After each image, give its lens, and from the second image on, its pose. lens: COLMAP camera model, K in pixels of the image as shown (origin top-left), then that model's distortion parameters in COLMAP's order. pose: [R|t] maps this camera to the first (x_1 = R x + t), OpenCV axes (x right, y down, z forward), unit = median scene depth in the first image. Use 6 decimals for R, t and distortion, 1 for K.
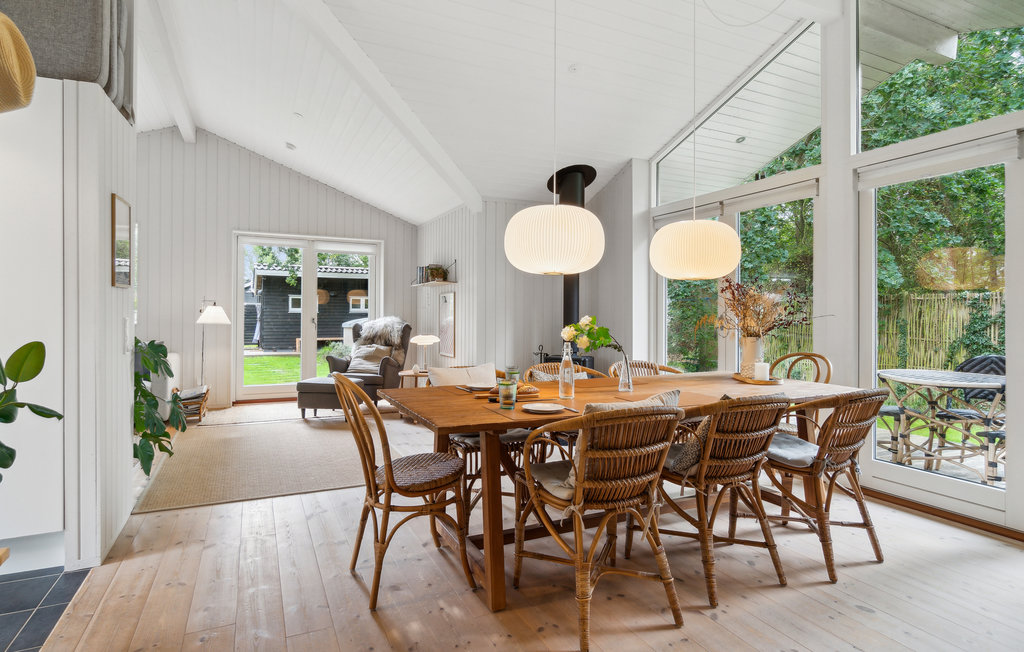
lens RADIAL K [[536.5, 0, 510.1], [0, 536.5, 310.1], [0, 0, 1]] dist [-0.006889, -0.001026]
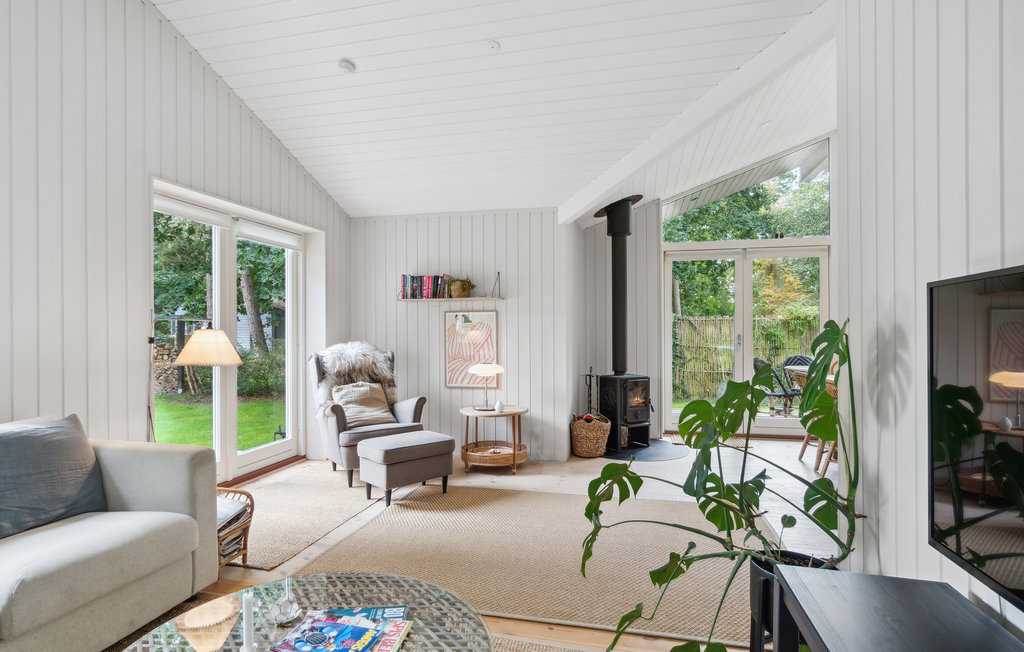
lens RADIAL K [[536.5, 0, 506.8], [0, 536.5, 329.2], [0, 0, 1]] dist [-0.006889, -0.001026]
pose [[0.629370, -0.007216, 0.777072, -0.678561], [0.002329, 0.999970, 0.007400, -0.009794], [-0.777102, -0.002848, 0.629368, 0.415793]]
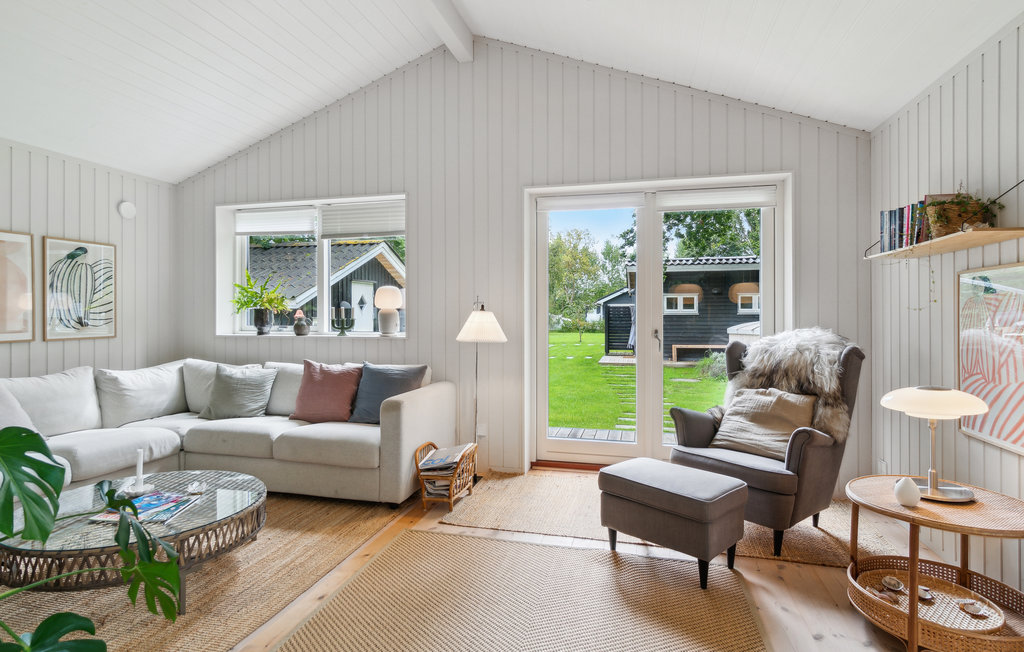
lens RADIAL K [[536.5, 0, 509.4], [0, 536.5, 315.6], [0, 0, 1]] dist [-0.006889, -0.001026]
pose [[0.763118, -0.005811, -0.646233, -0.127928], [0.012907, 0.999897, 0.006251, -0.005742], [0.646130, -0.013111, 0.763115, 0.498977]]
